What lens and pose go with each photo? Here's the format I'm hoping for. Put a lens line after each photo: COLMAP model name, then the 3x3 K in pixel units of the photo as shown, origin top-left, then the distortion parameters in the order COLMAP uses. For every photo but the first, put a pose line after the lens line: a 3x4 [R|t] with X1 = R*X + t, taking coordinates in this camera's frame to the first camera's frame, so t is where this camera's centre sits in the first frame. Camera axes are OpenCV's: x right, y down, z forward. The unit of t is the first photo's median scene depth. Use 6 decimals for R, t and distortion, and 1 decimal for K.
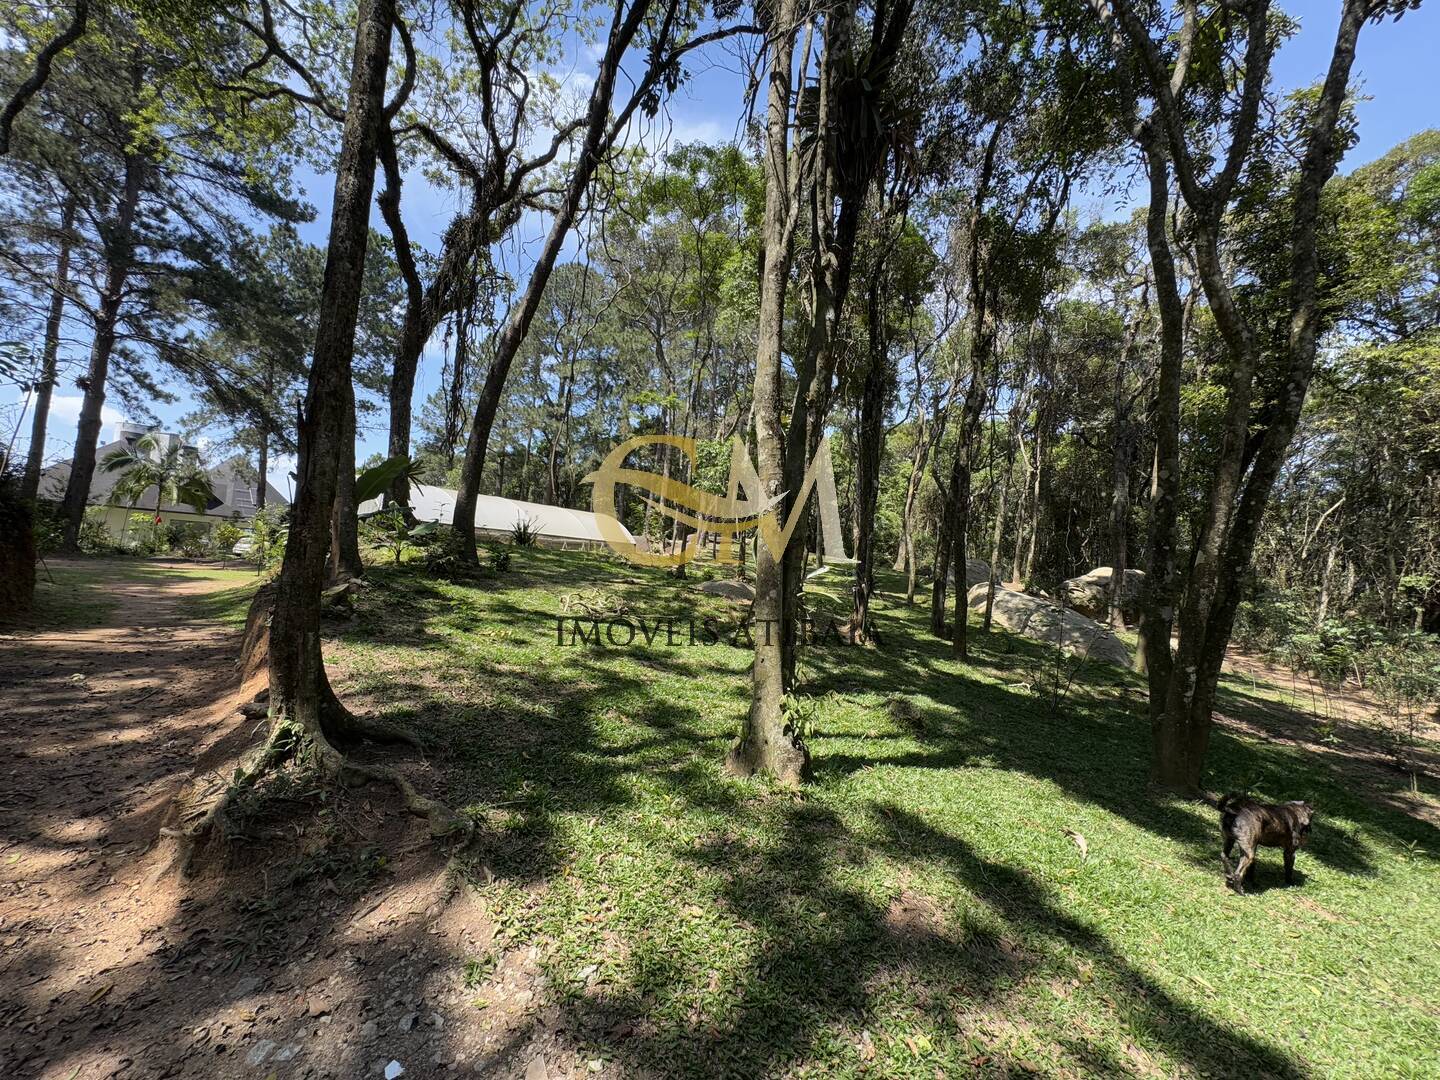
lens RADIAL K [[576.1, 0, 718.5], [0, 576.1, 537.8], [0, 0, 1]] dist [-0.000468, 0.000391]
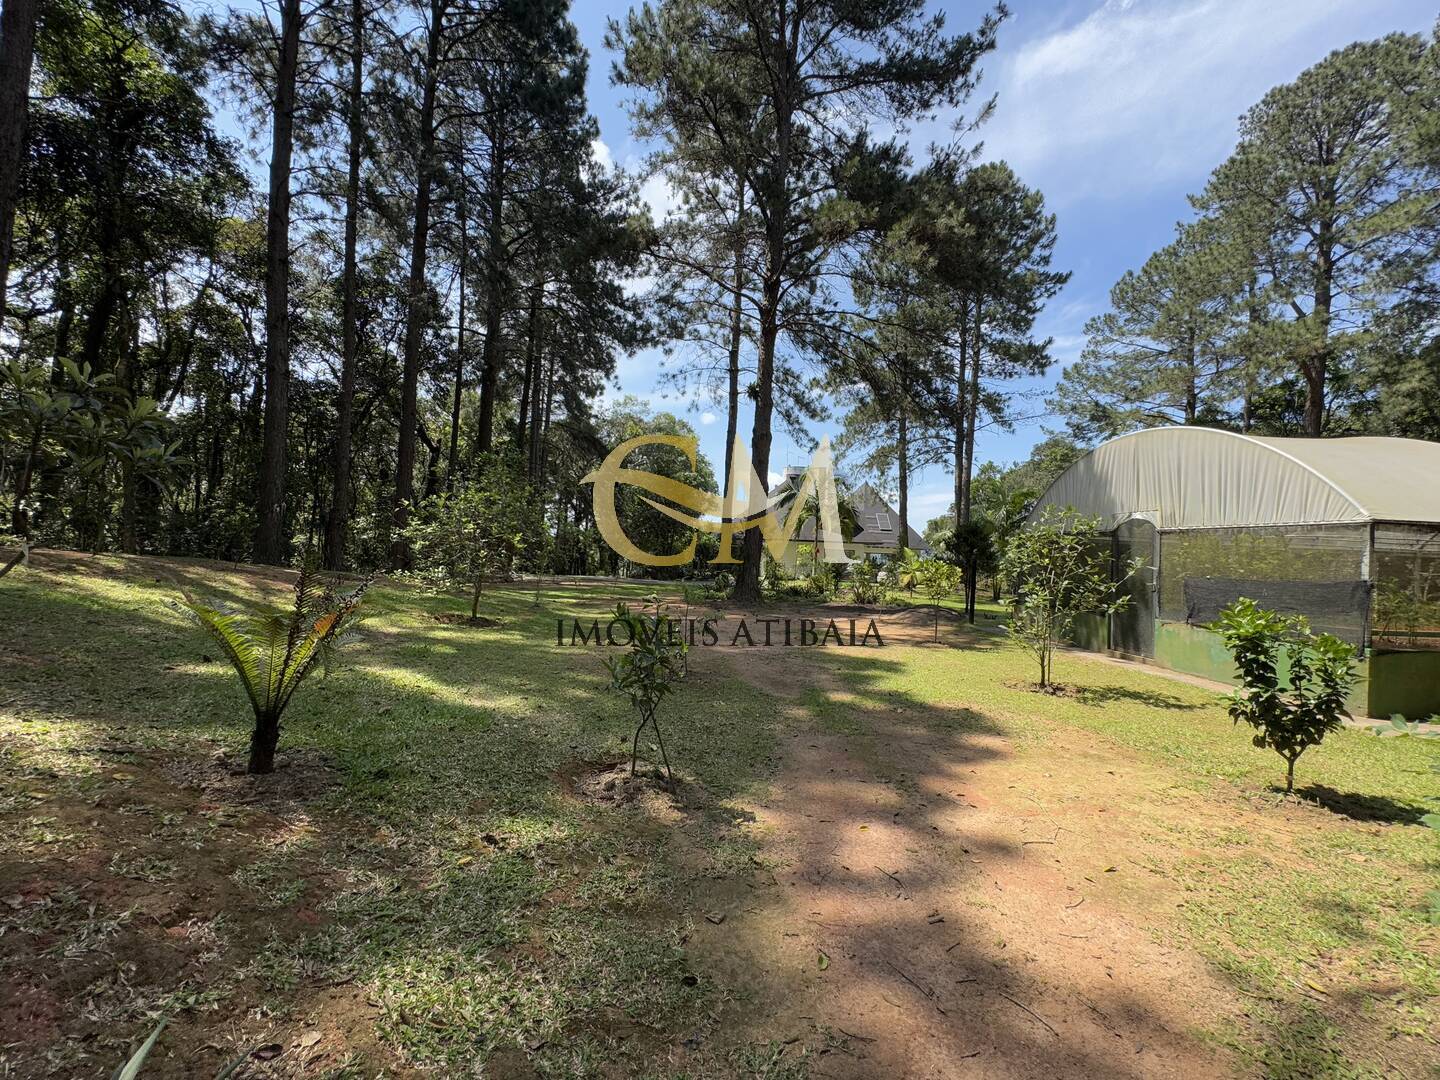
lens RADIAL K [[576.1, 0, 718.5], [0, 576.1, 537.8], [0, 0, 1]] dist [-0.000468, 0.000391]
pose [[0.600186, -0.062373, -0.797425, -0.367680], [0.043399, 0.998026, -0.045399, -0.020111], [0.798682, -0.007360, 0.601708, 0.347031]]
